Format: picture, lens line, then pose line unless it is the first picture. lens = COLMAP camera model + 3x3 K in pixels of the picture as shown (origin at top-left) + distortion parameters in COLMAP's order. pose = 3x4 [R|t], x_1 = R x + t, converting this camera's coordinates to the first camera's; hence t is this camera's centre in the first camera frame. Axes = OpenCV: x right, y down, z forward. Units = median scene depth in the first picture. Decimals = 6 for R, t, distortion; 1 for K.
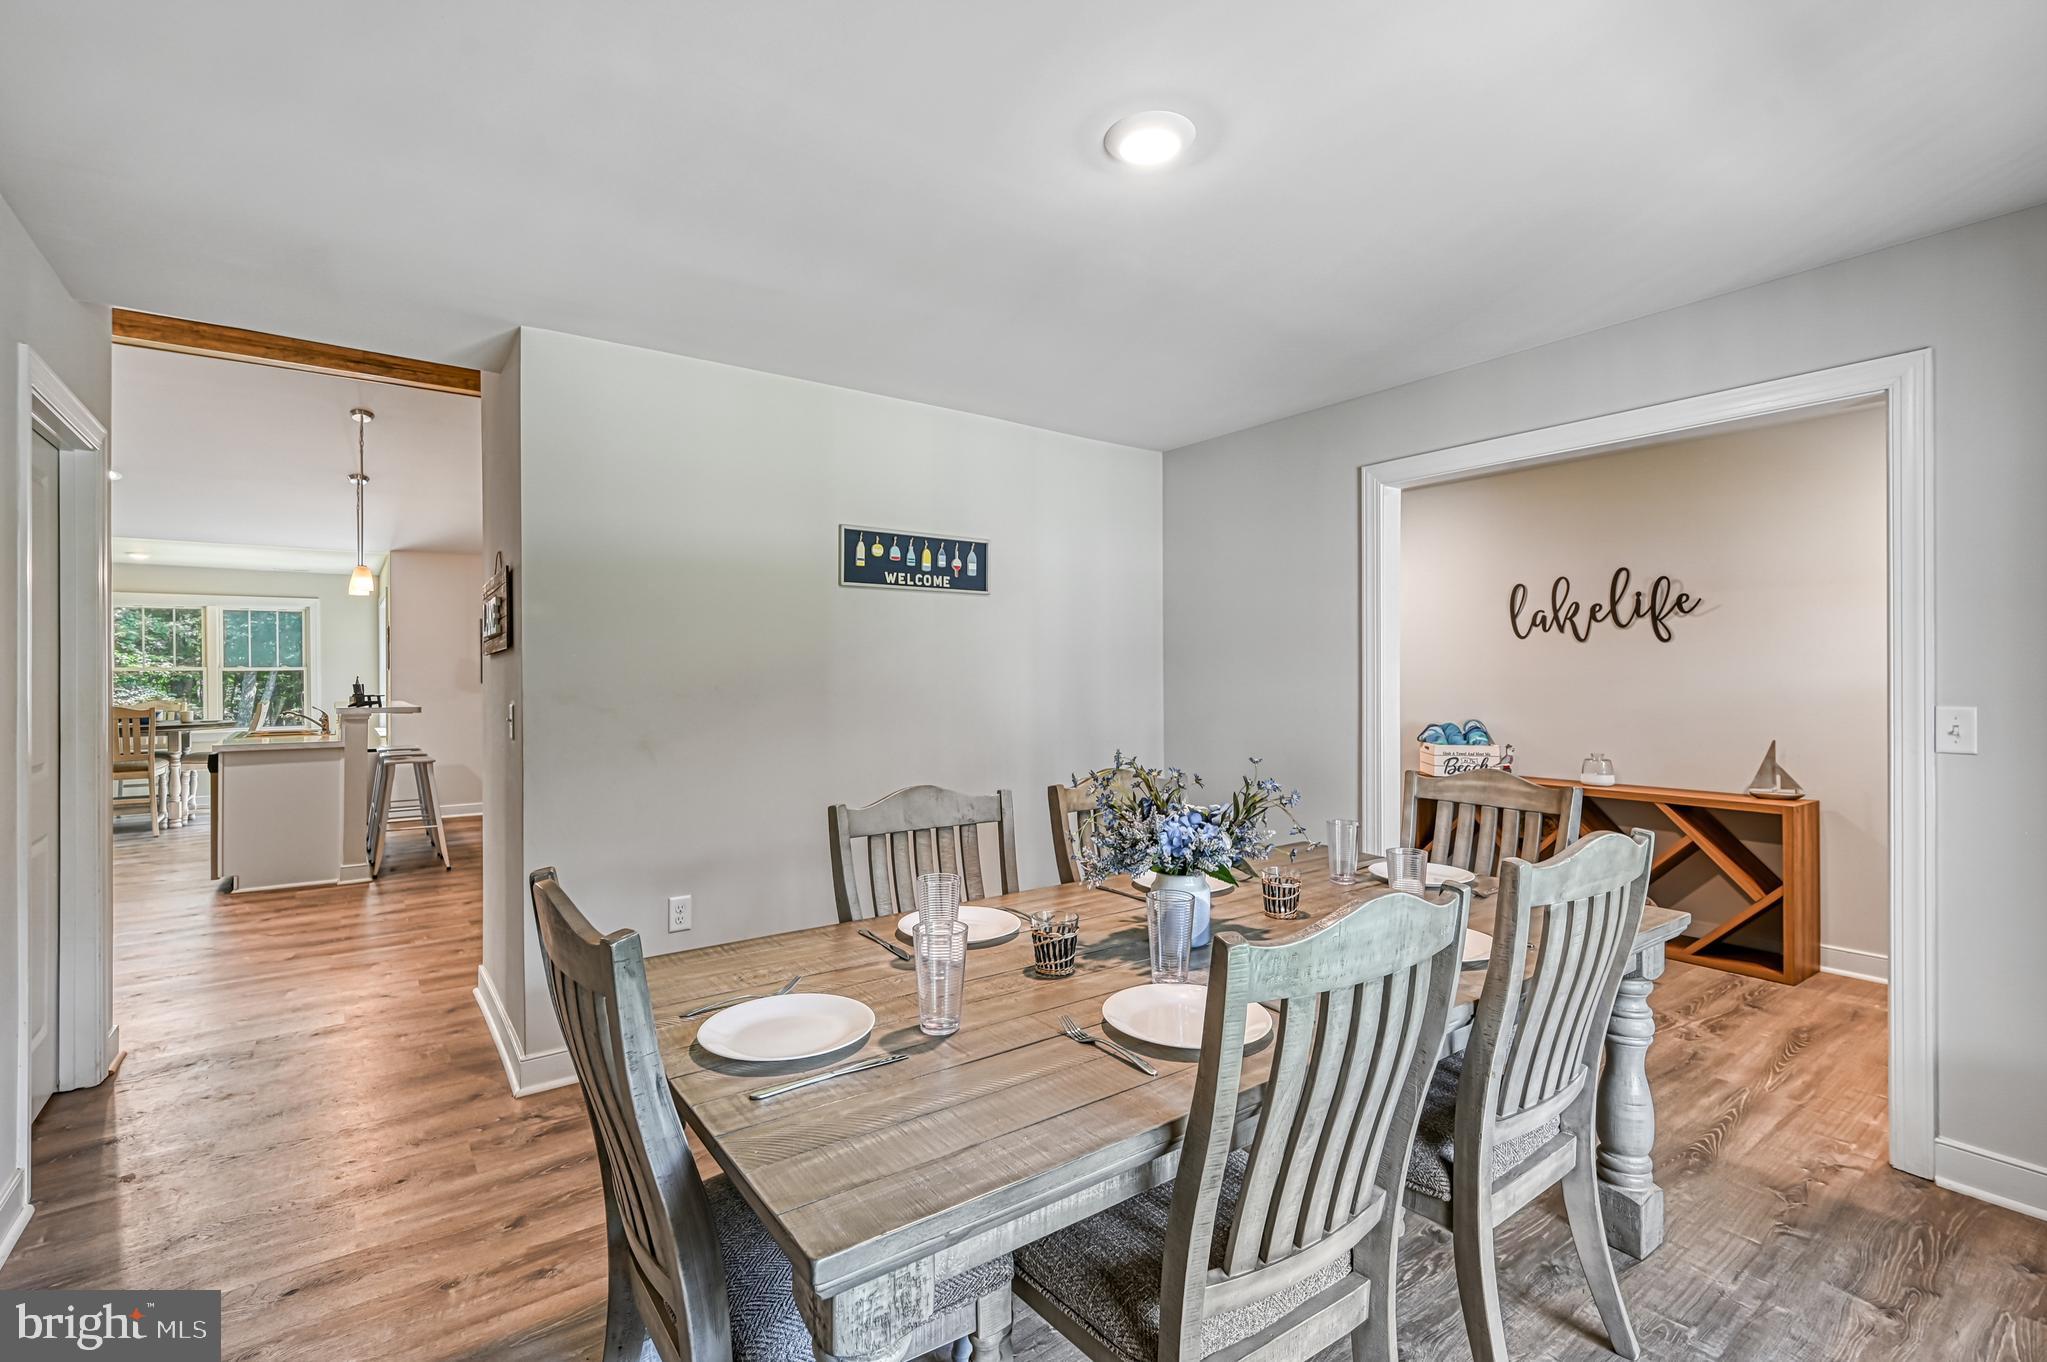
lens RADIAL K [[925.5, 0, 1023.0], [0, 925.5, 680.9], [0, 0, 1]] dist [-0.000353, 0.000076]
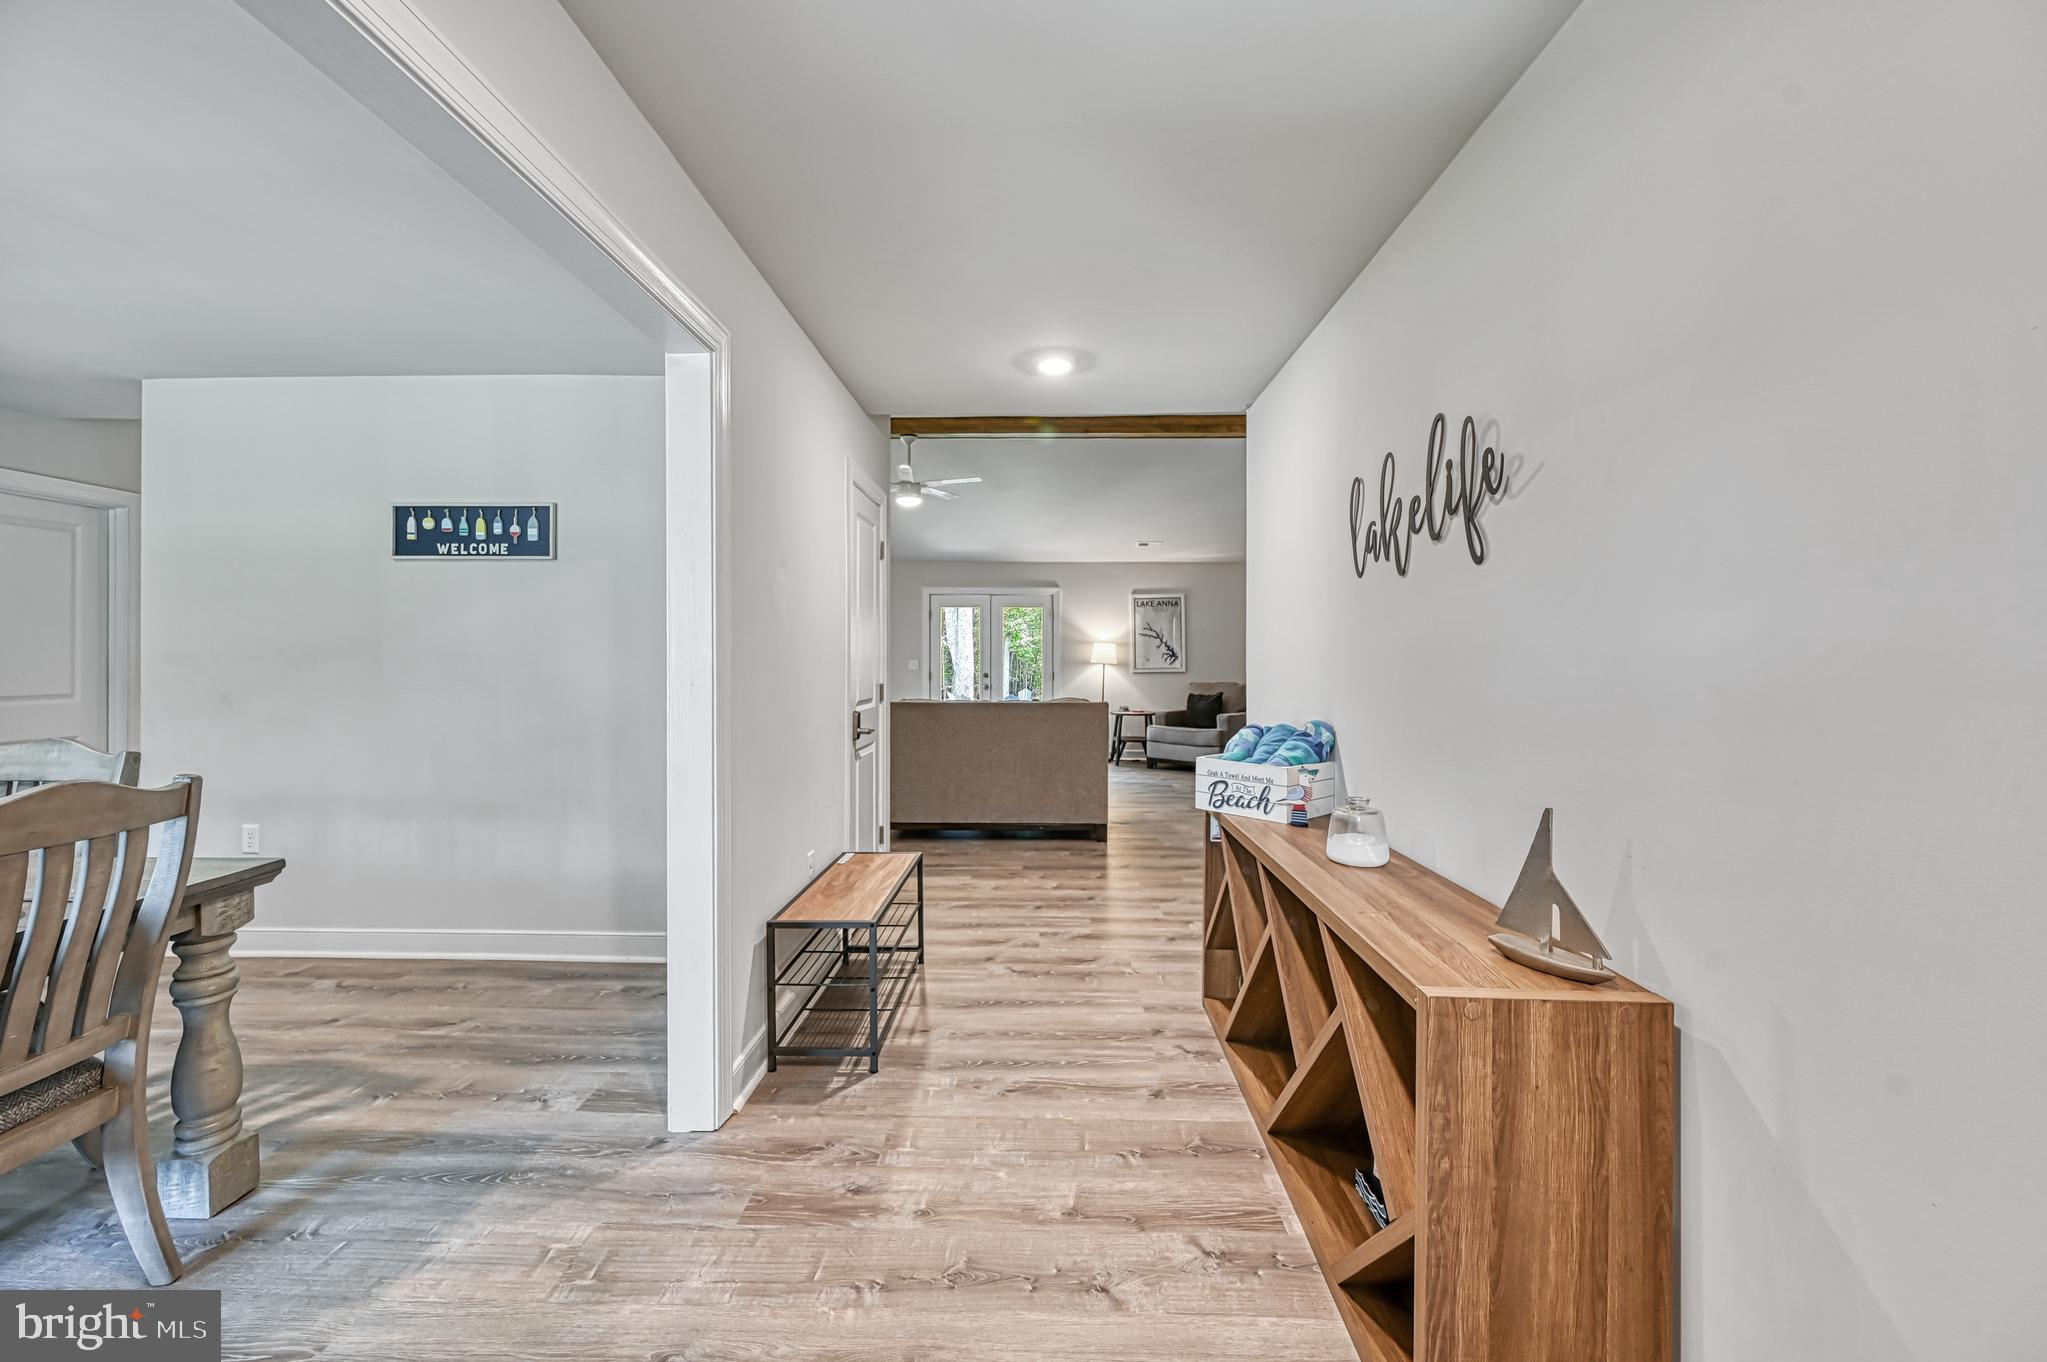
lens RADIAL K [[819.6, 0, 1012.3], [0, 819.6, 655.8], [0, 0, 1]] dist [0.001395, 0.001163]
pose [[0.784711, 0.005304, -0.619839, 0.898790], [-0.007820, 0.999969, -0.001343, 0.005035], [0.619812, 0.005901, 0.784728, 0.649503]]
